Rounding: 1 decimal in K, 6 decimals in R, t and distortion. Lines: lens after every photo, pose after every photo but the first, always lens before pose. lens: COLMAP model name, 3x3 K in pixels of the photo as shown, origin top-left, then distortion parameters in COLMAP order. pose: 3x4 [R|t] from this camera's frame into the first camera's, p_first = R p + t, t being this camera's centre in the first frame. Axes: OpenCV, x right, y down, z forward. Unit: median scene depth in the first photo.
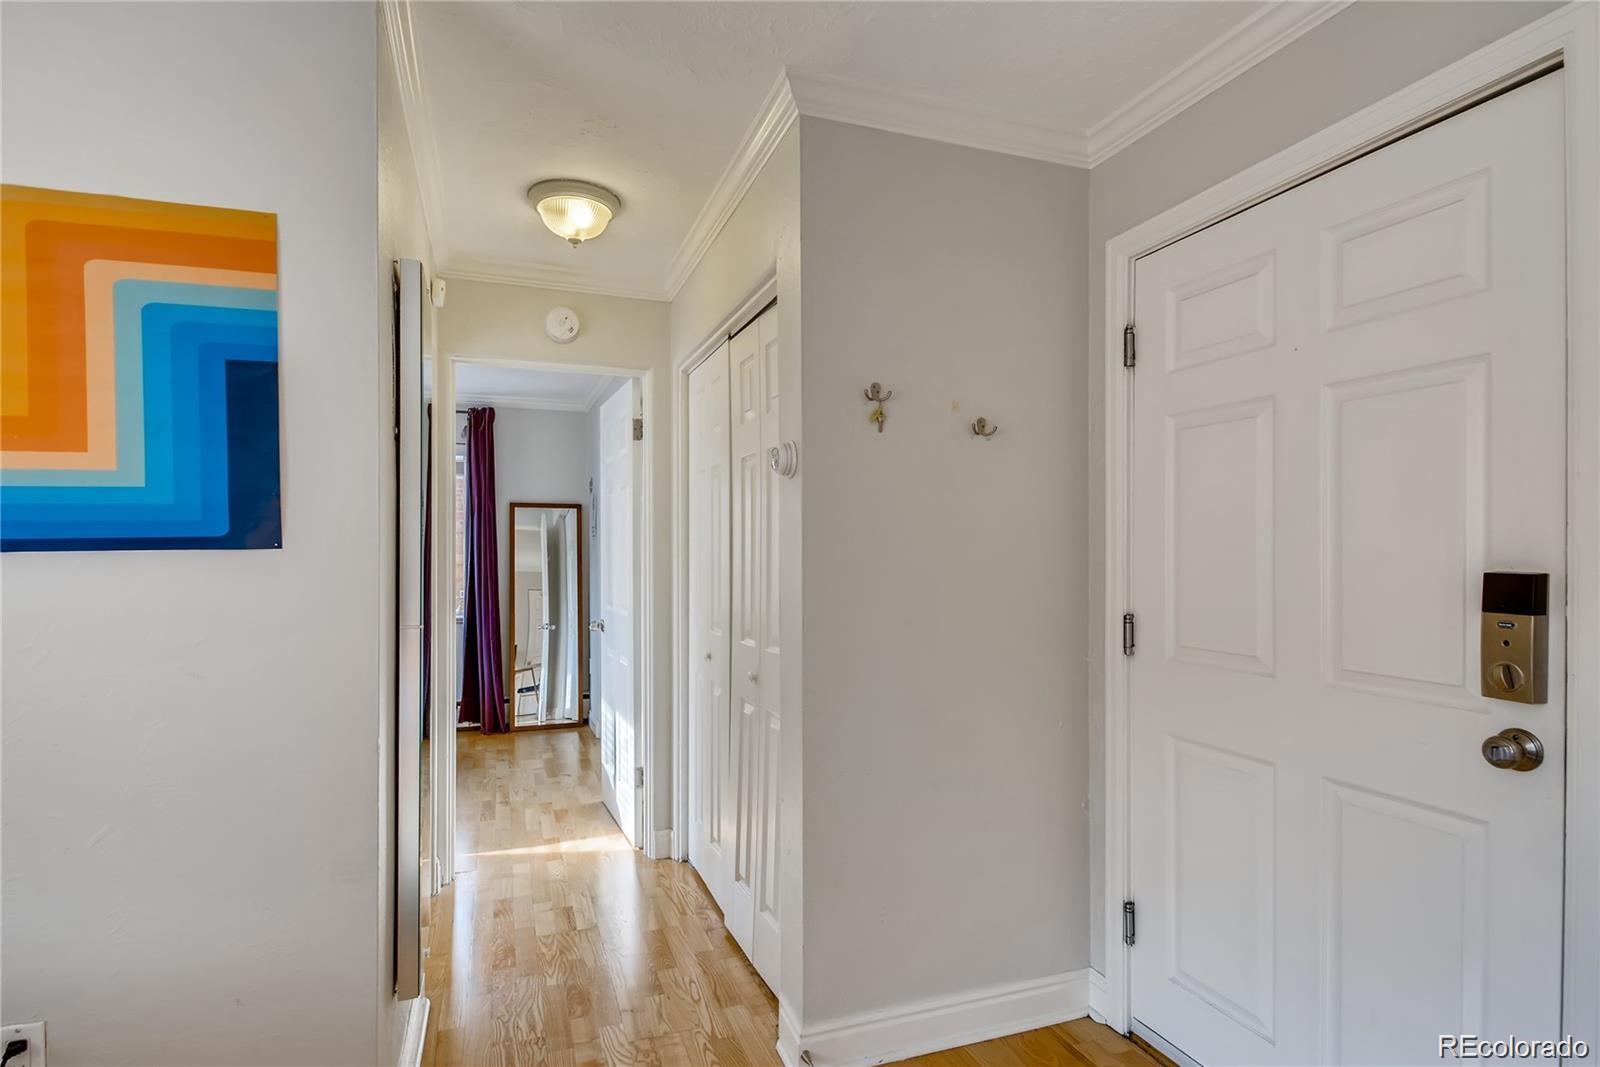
lens RADIAL K [[812.8, 0, 792.7], [0, 812.8, 546.4], [0, 0, 1]] dist [0.013982, -0.011267]
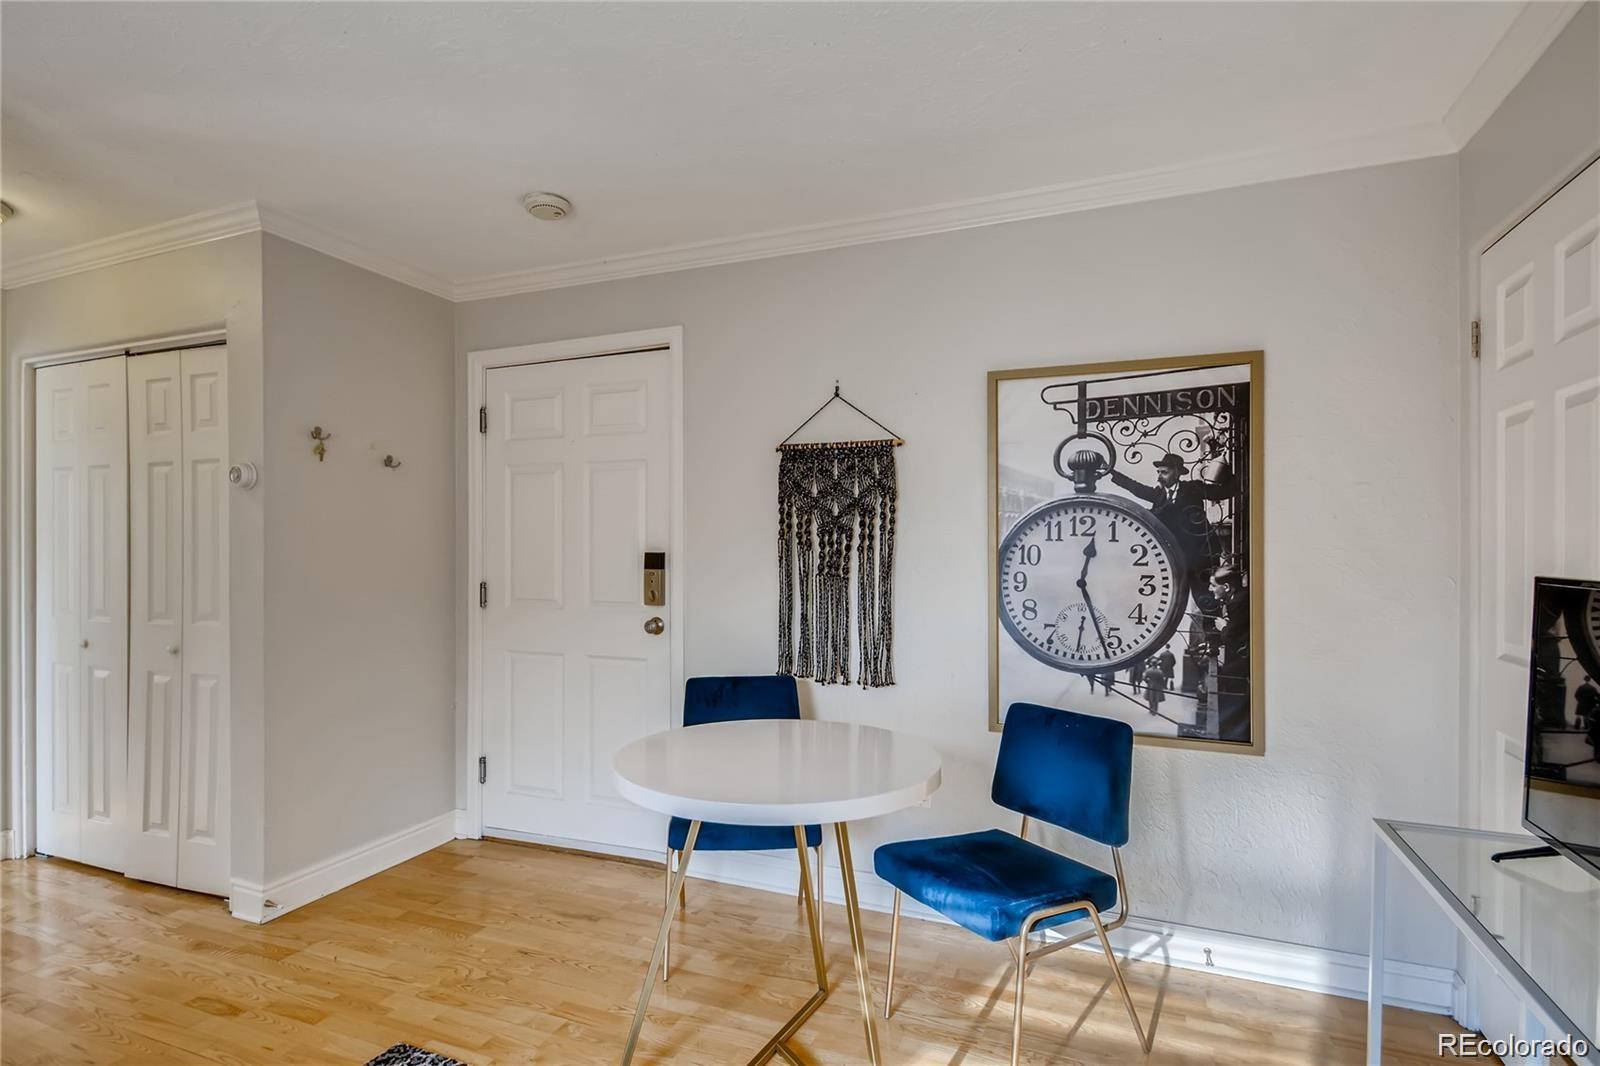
lens RADIAL K [[812.8, 0, 795.6], [0, 812.8, 551.6], [0, 0, 1]] dist [0.013982, -0.011267]
pose [[0.670056, -0.001684, 0.742309, -0.391054], [-0.000970, 0.999995, 0.003144, 0.014628], [-0.742310, -0.002826, 0.670051, -0.580473]]
